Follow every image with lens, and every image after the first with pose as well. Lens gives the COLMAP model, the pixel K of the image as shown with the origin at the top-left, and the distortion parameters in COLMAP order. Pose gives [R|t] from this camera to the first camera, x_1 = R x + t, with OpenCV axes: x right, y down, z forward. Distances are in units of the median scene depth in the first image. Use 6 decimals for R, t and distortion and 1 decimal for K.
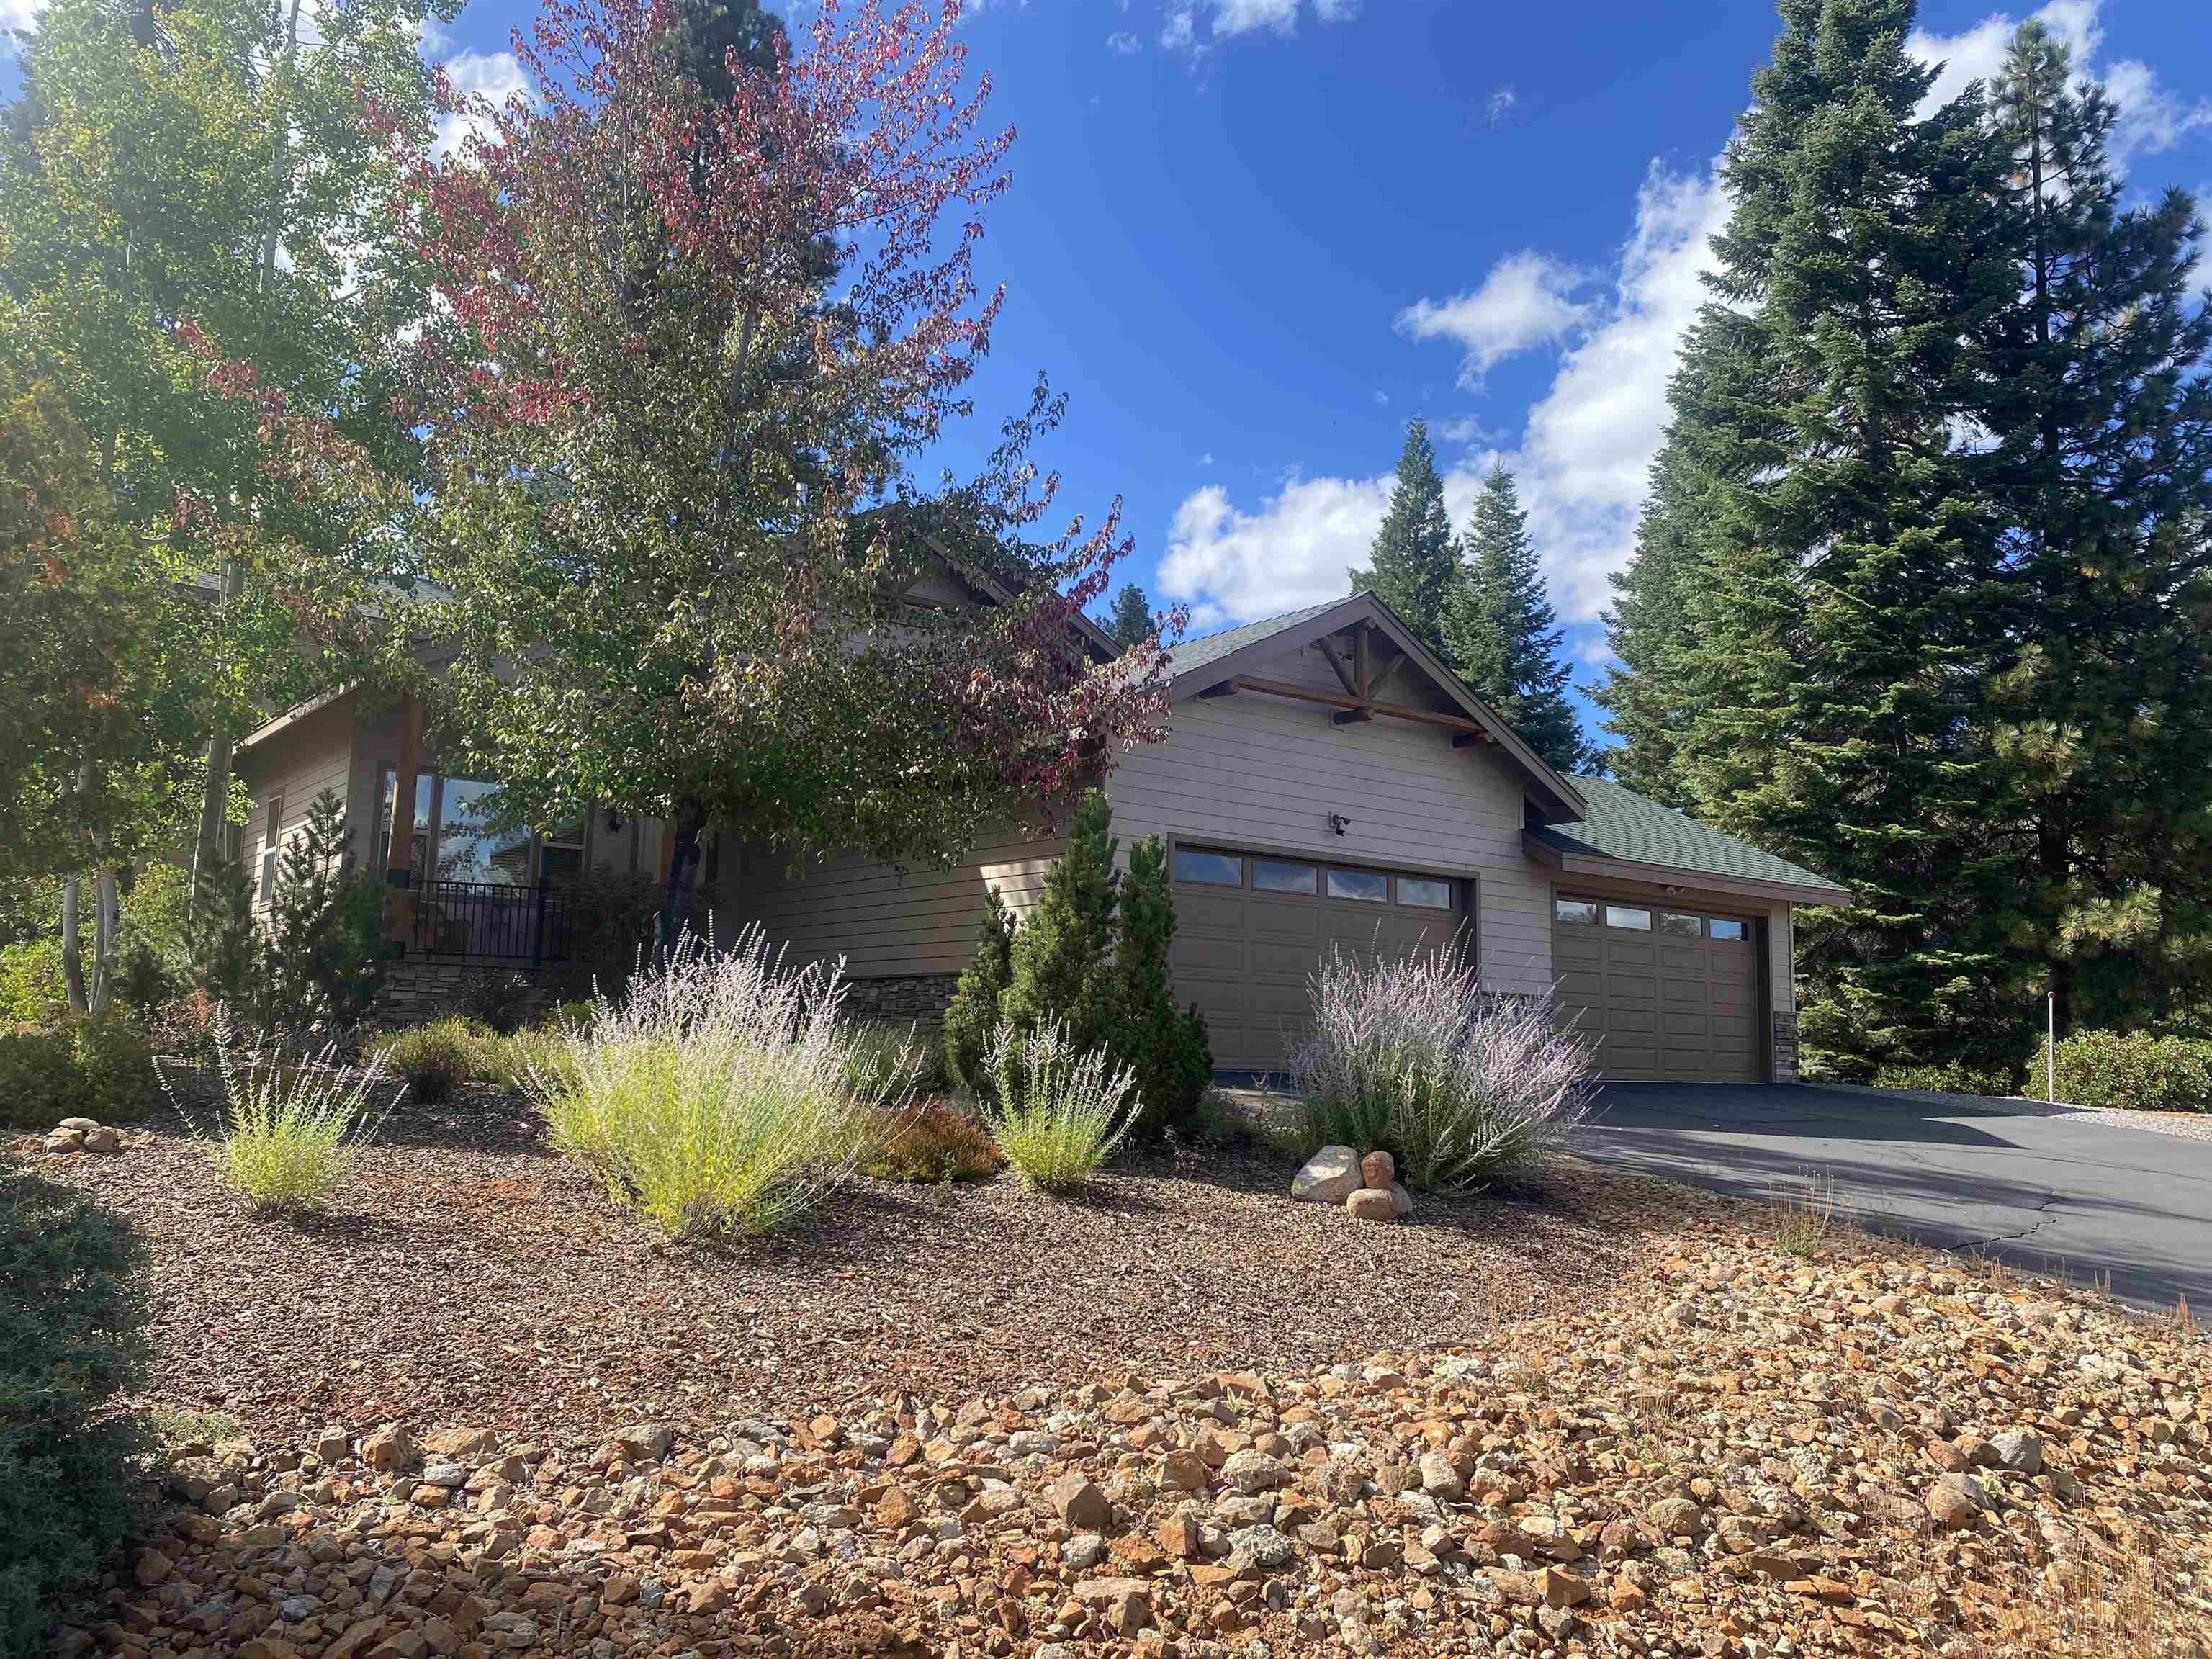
lens RADIAL K [[1668.6, 0, 1069.9], [0, 1668.6, 790.1], [0, 0, 1]] dist [-0.024657, 0.005627]
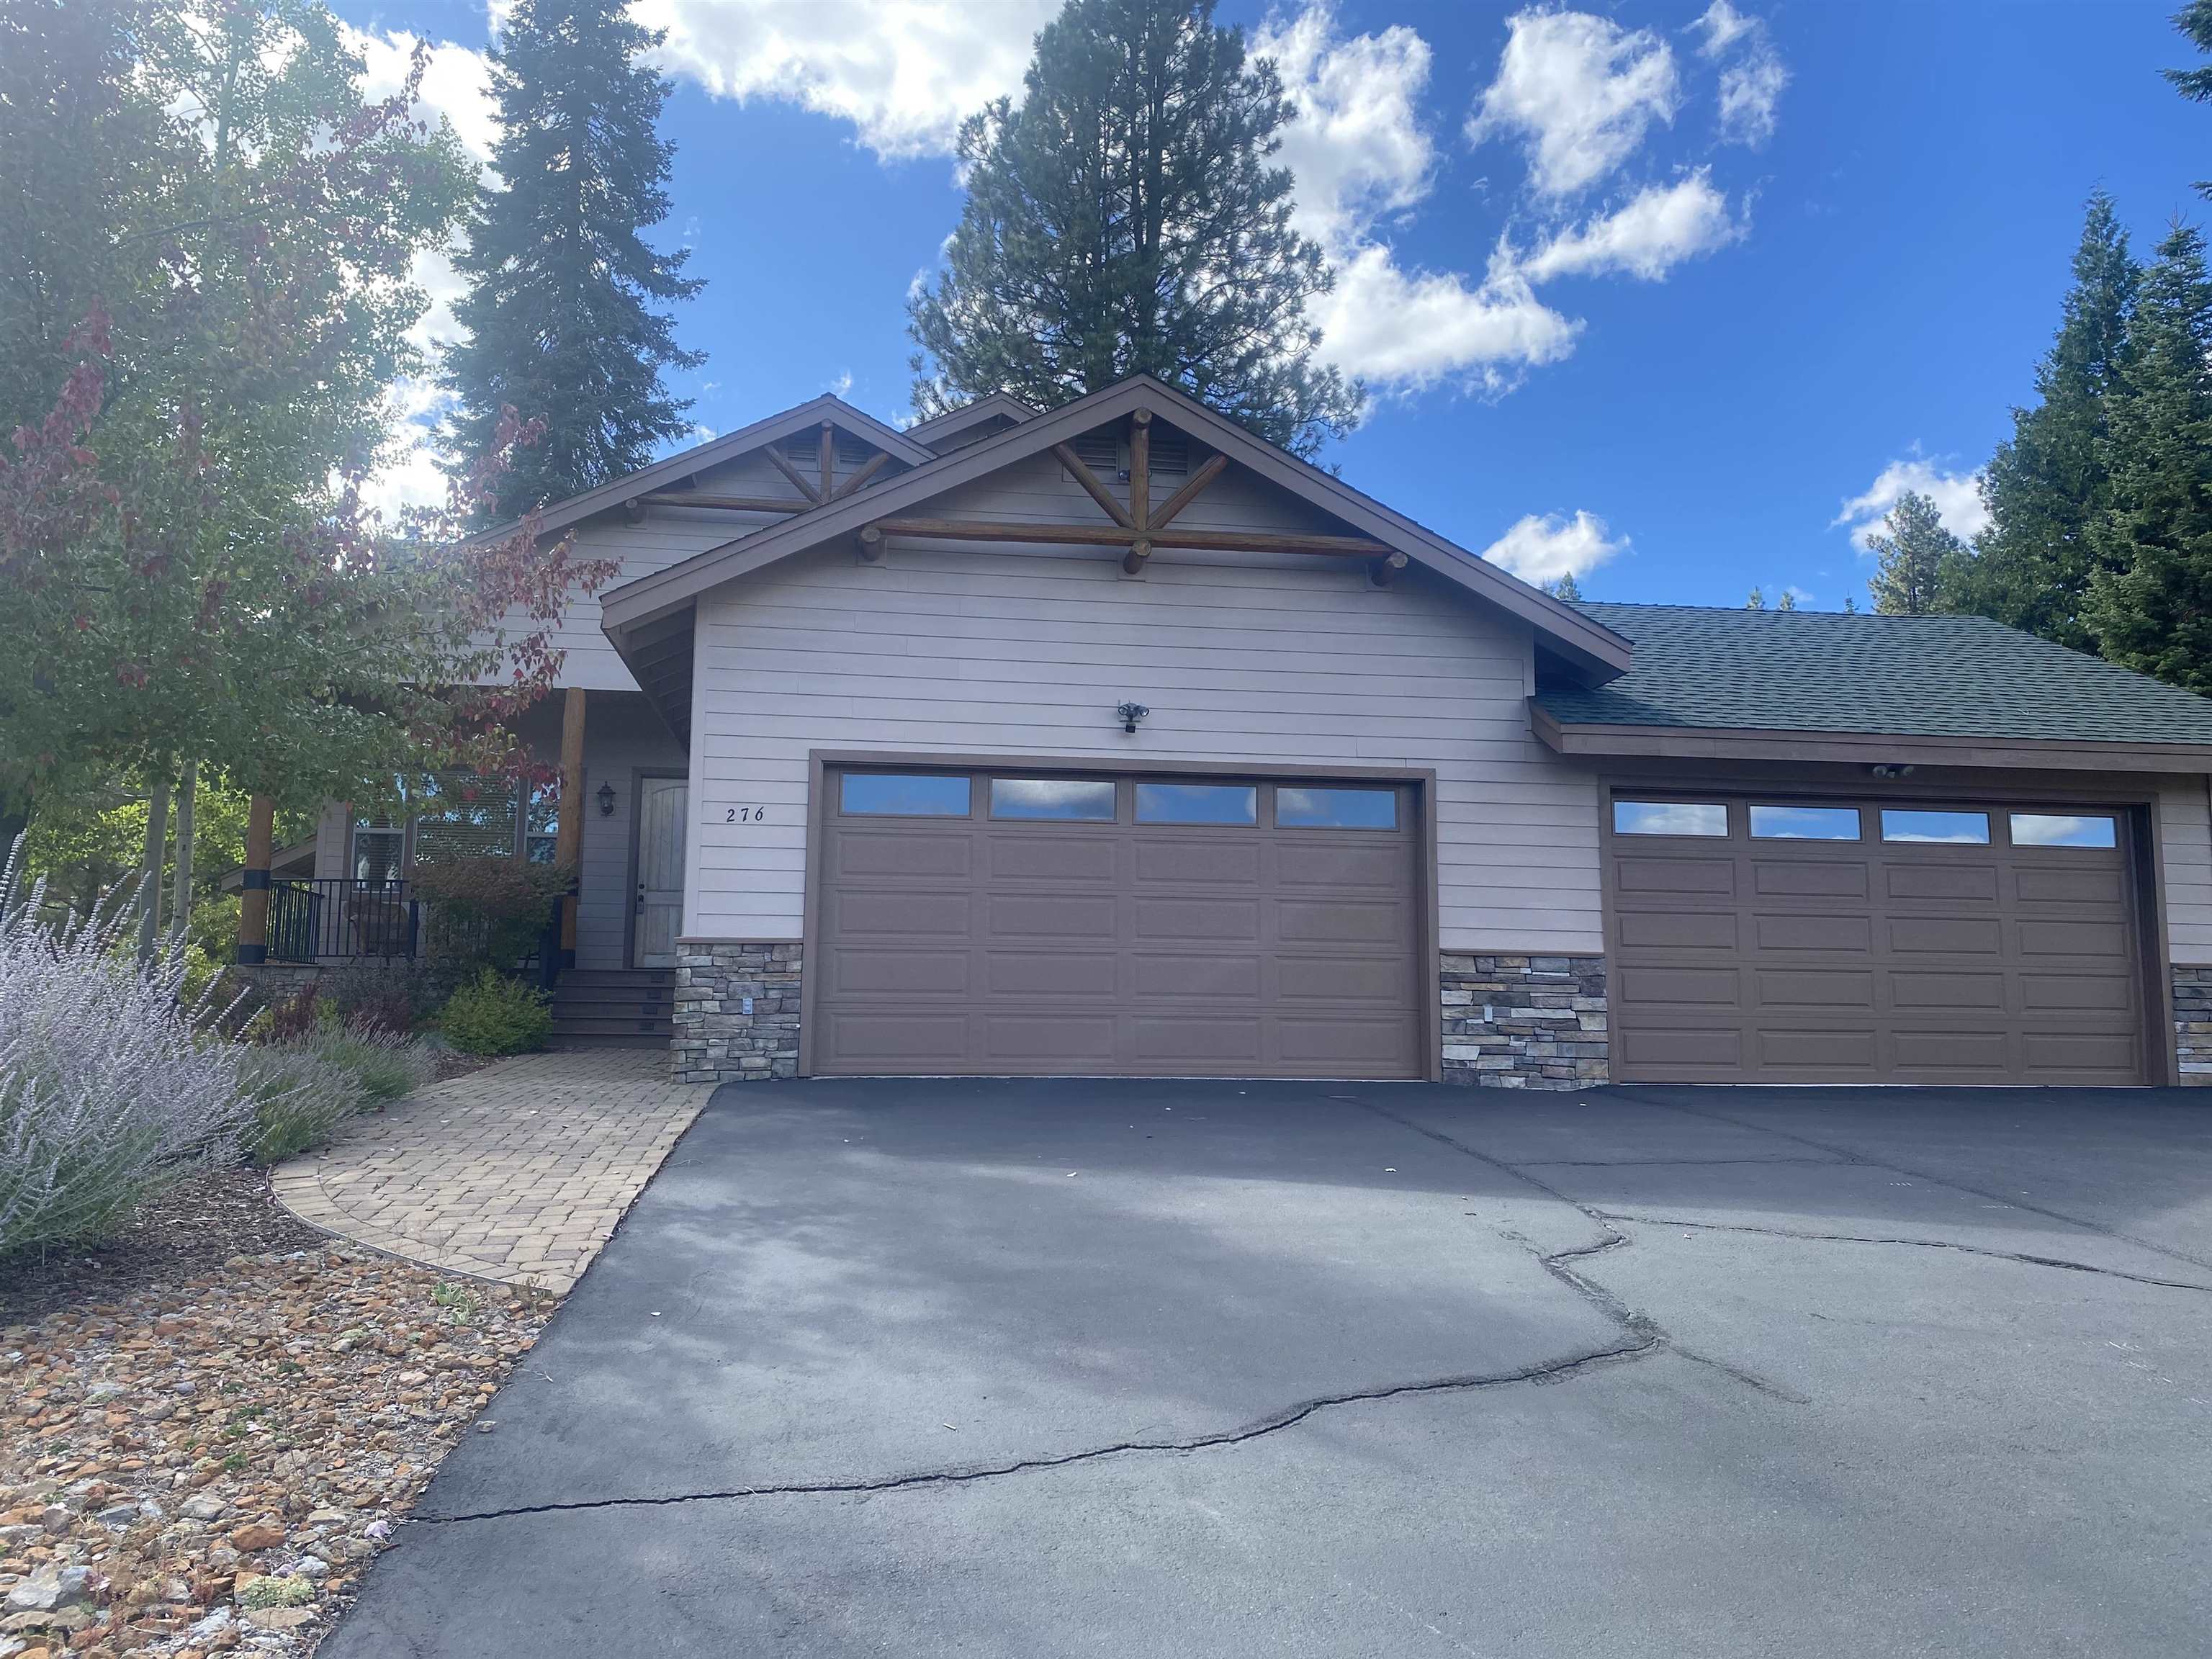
lens RADIAL K [[1636.5, 0, 1106.0], [0, 1636.5, 829.5], [0, 0, 1]] dist [0.001471, -0.003483]
pose [[0.874301, -0.075847, -0.479422, 0.300450], [0.088855, 0.996035, 0.004464, 0.040049], [0.477182, -0.046502, 0.877573, 0.253674]]
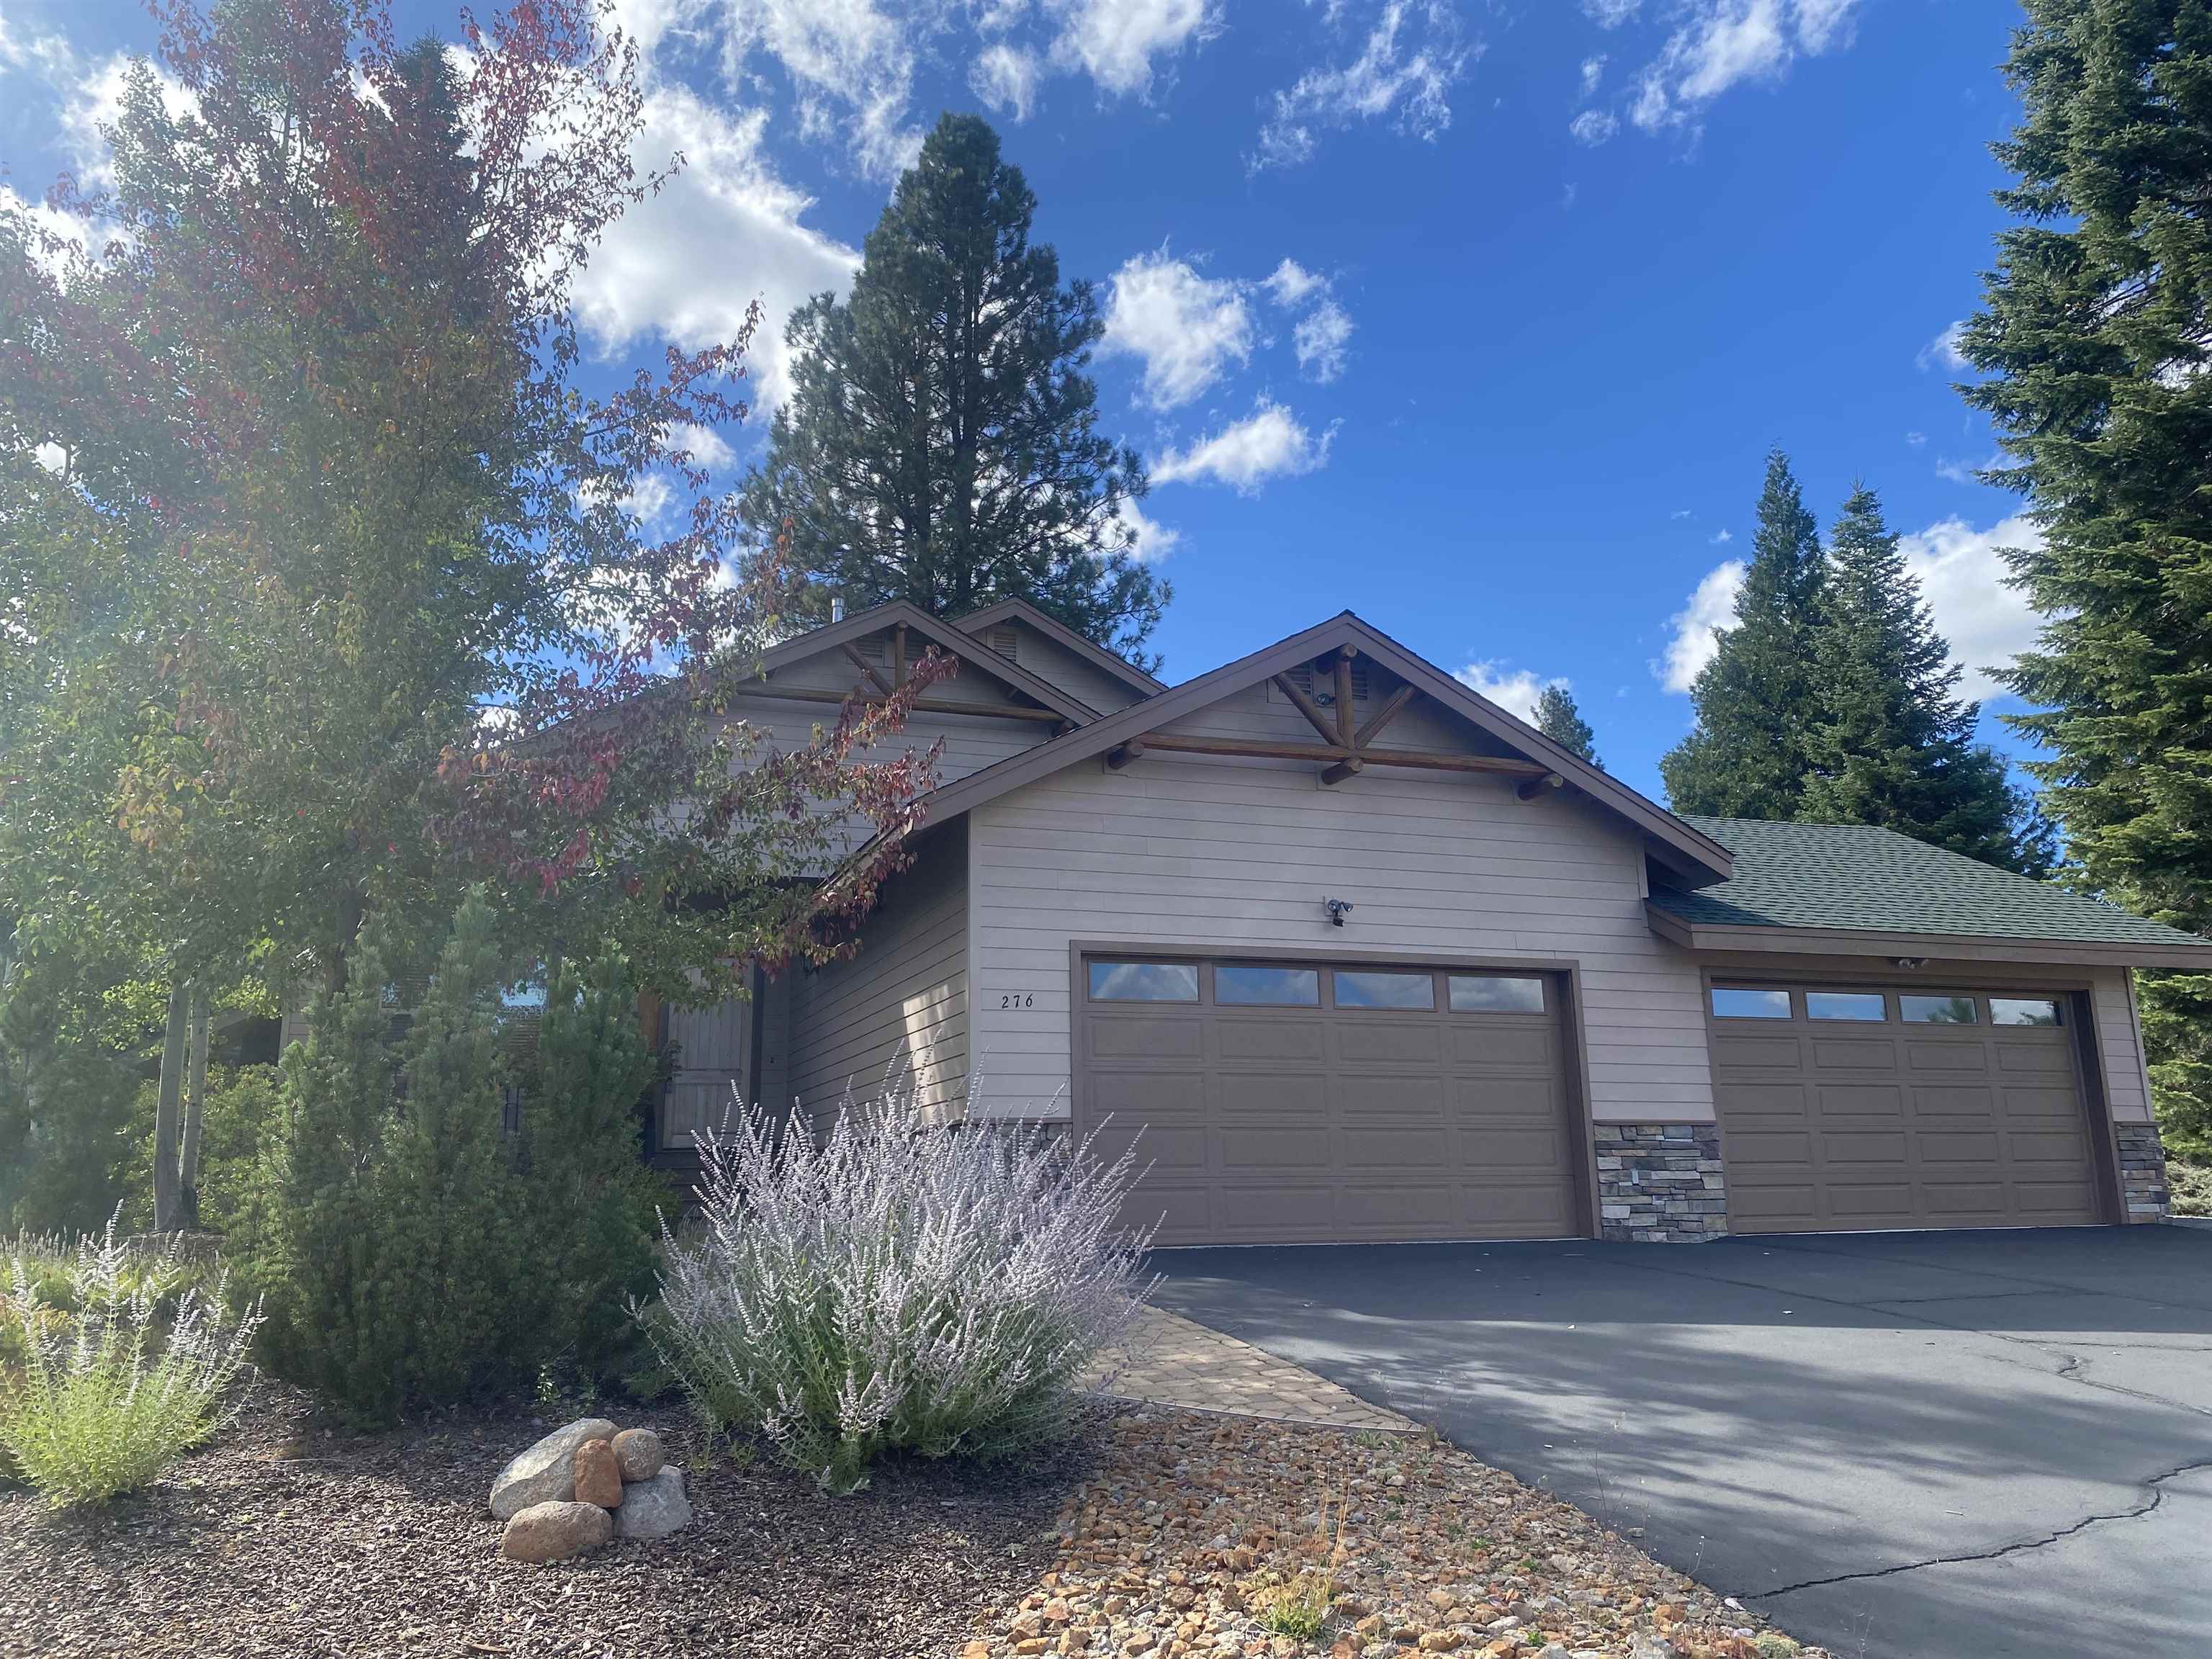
lens RADIAL K [[1668.6, 0, 1069.9], [0, 1668.6, 790.1], [0, 0, 1]] dist [-0.024657, 0.005627]
pose [[0.951990, -0.109842, -0.285744, 0.171881], [0.084375, 0.991404, -0.099994, 0.019800], [0.294272, 0.071084, 0.953075, 0.143884]]
